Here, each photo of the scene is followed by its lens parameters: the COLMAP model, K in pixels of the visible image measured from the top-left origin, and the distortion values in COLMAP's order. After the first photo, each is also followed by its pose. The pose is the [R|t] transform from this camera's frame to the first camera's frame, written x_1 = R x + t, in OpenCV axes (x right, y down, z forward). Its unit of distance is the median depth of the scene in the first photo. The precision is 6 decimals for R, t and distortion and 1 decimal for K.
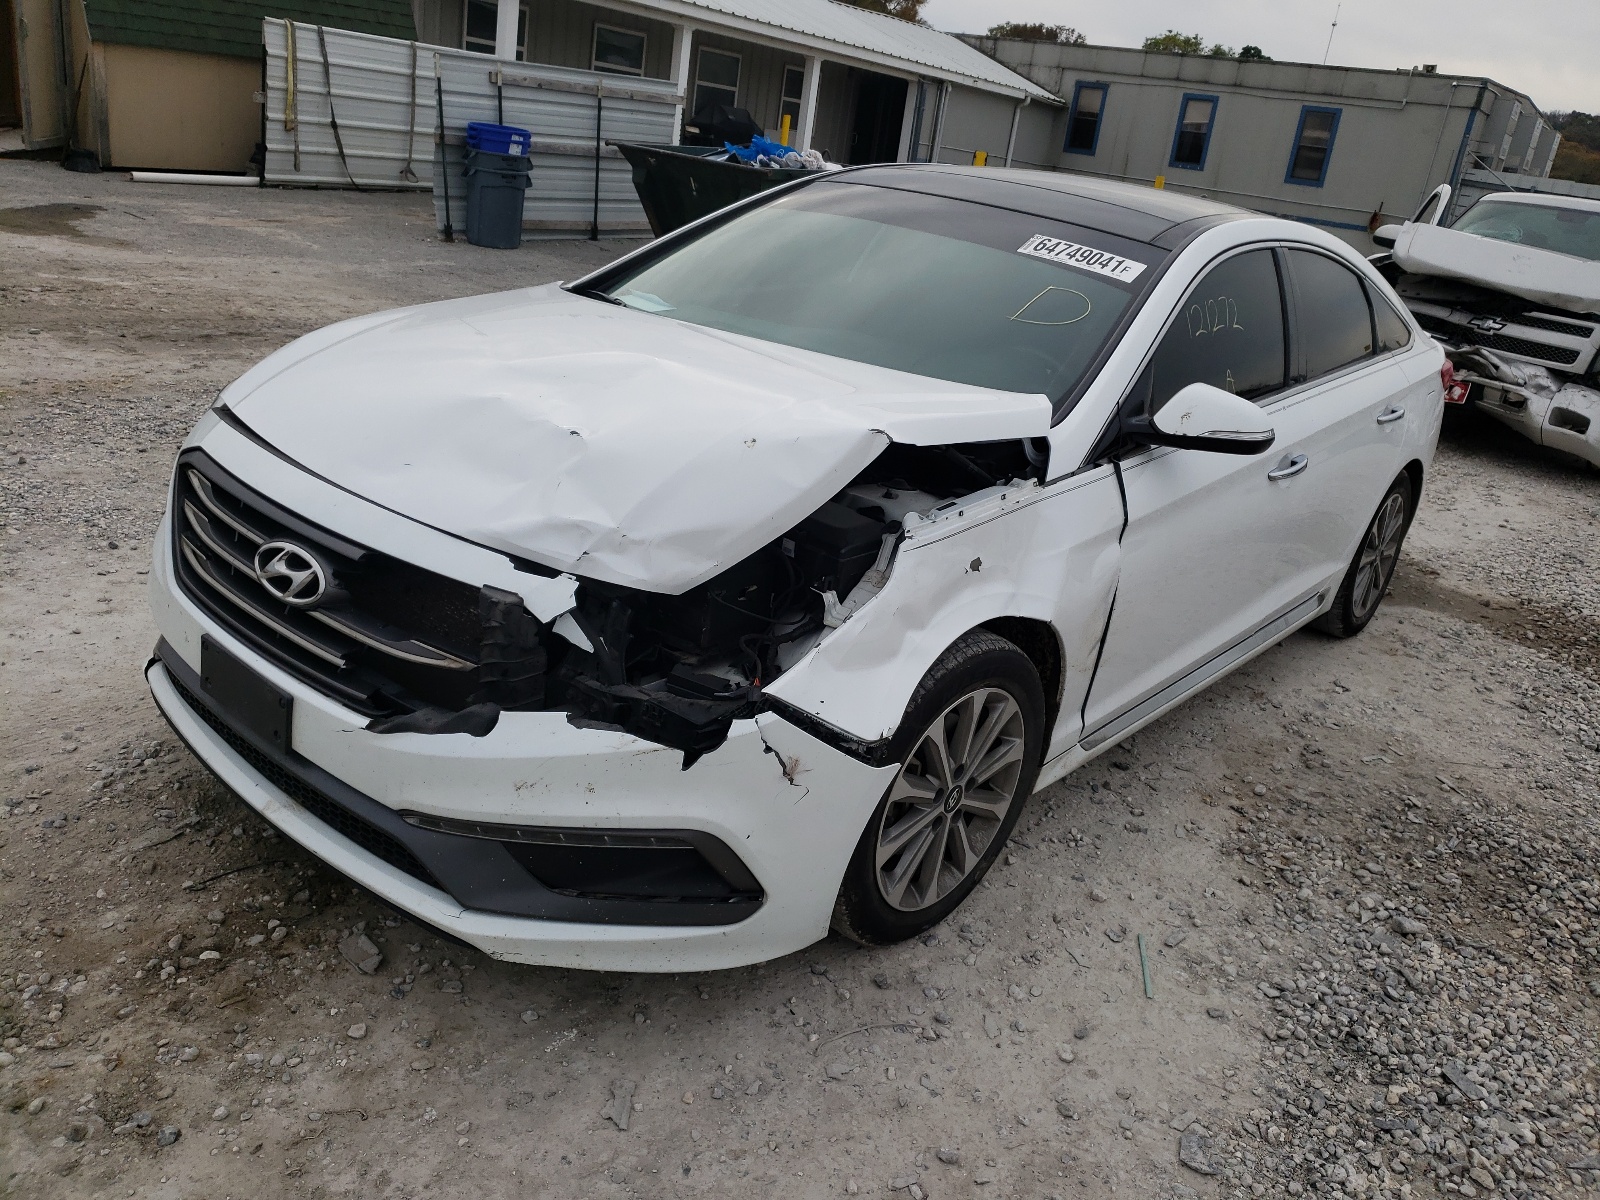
lens RADIAL K [[1218.9, 0, 817.2], [0, 1218.9, 598.7], [0, 0, 1]] dist [0.012042, 0.004119]
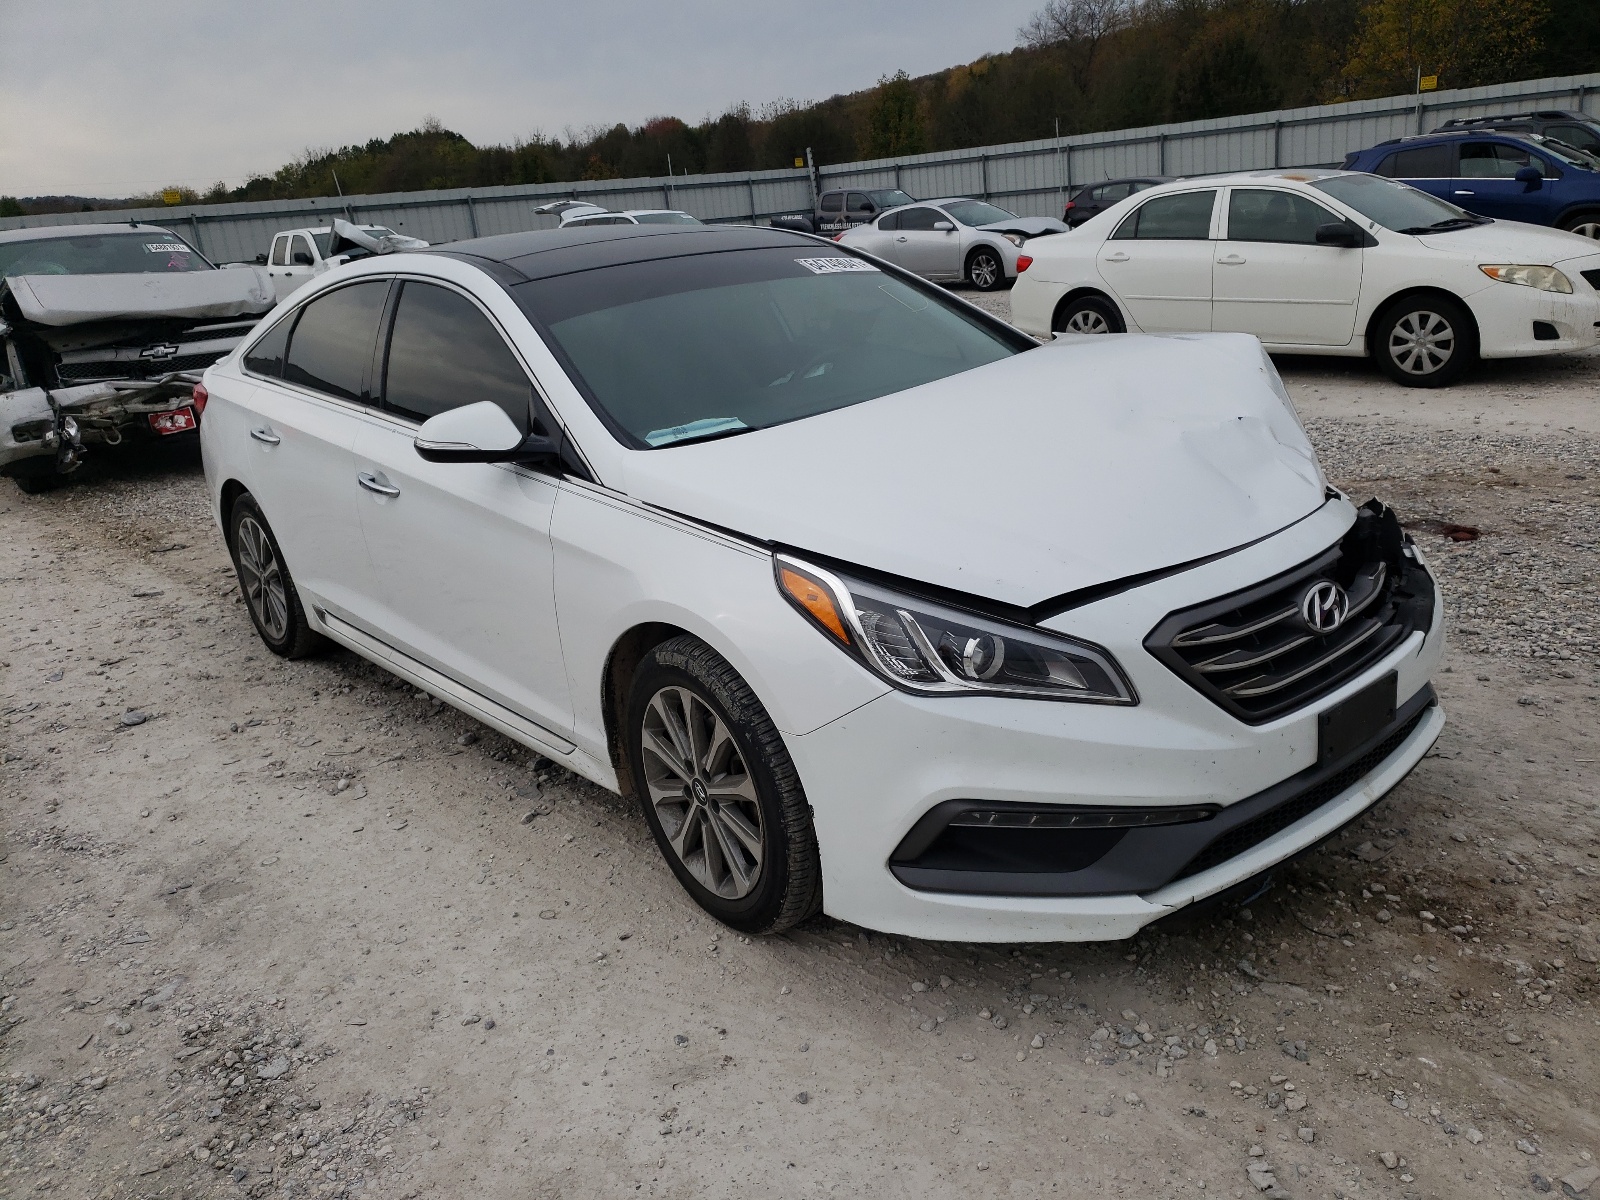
lens RADIAL K [[1218.9, 0, 817.2], [0, 1218.9, 598.7], [0, 0, 1]] dist [0.012042, 0.004119]
pose [[0.160083, -0.453828, 0.876592, -1.465938], [0.460256, 0.819919, 0.340436, -0.616631], [-0.873234, 0.348959, 0.340132, 0.999427]]
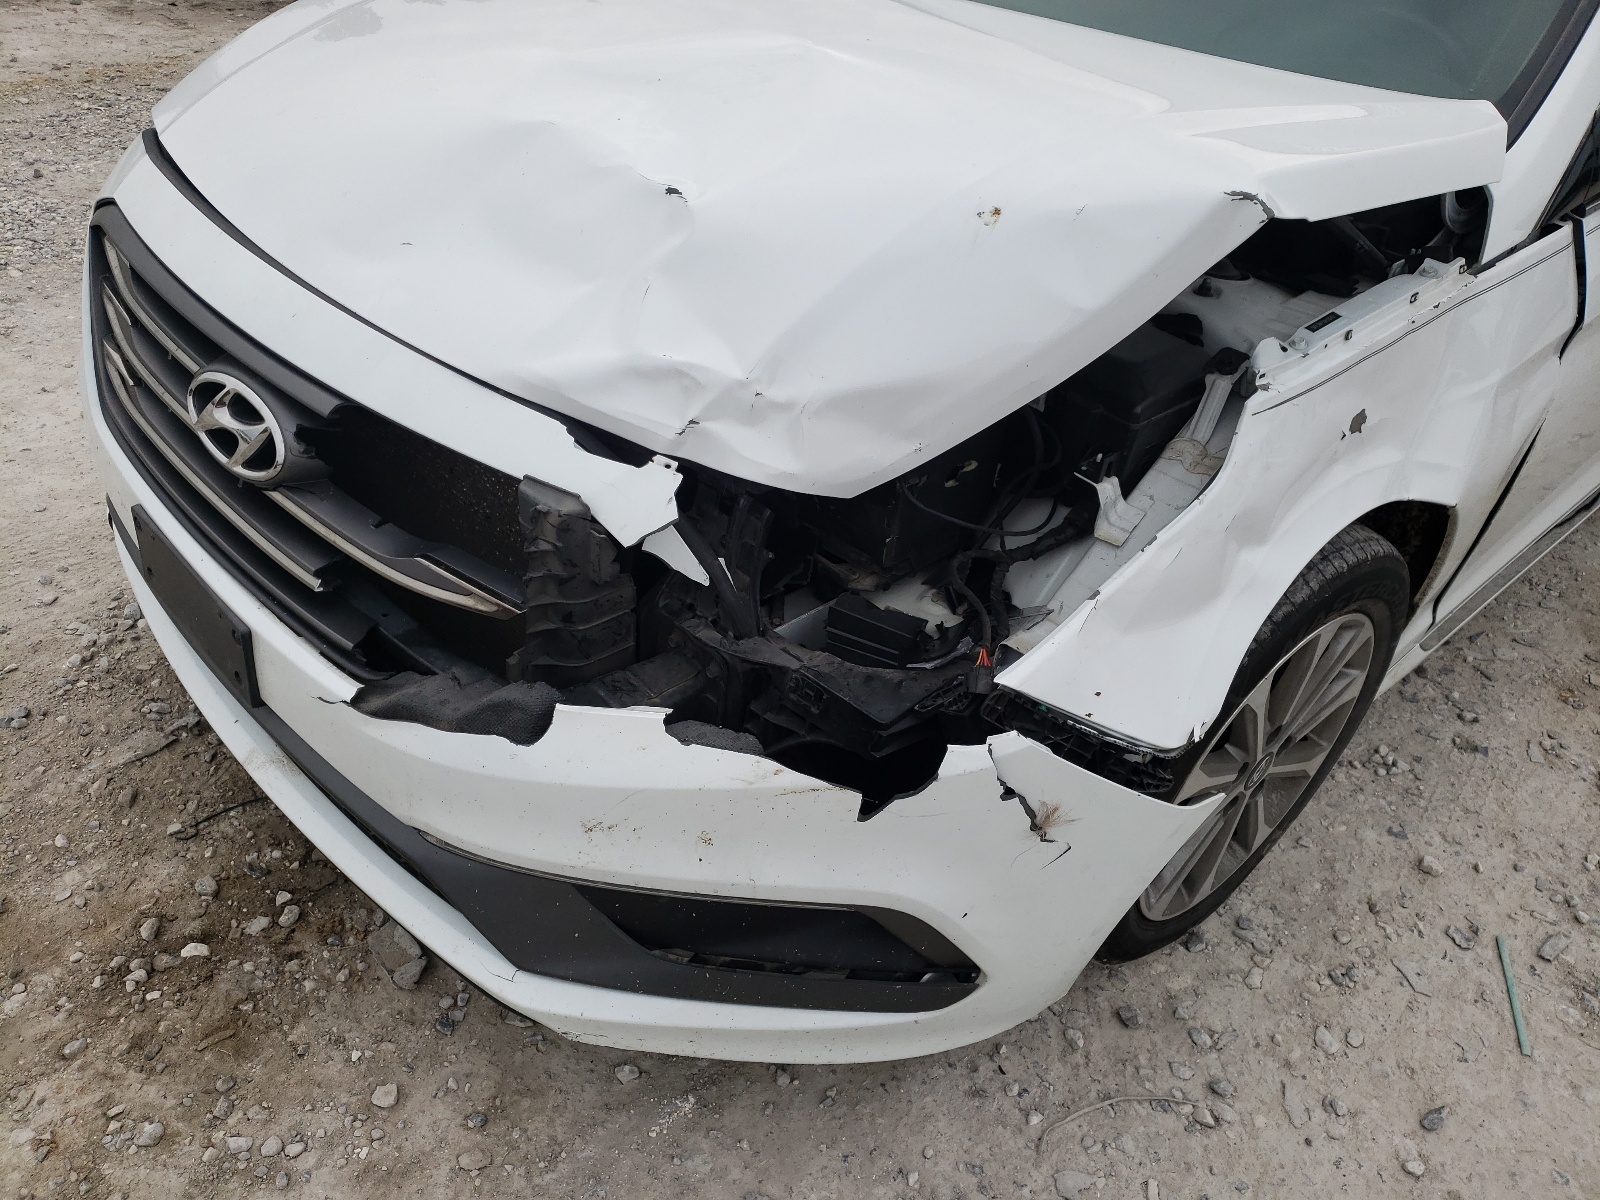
lens RADIAL K [[1218.9, 0, 817.2], [0, 1218.9, 598.7], [0, 0, 1]] dist [0.012042, 0.004119]
pose [[0.994012, 0.034902, -0.103545, -0.062667], [-0.008230, 0.968836, 0.247567, -0.091525], [0.108959, -0.245233, 0.963322, 0.392061]]
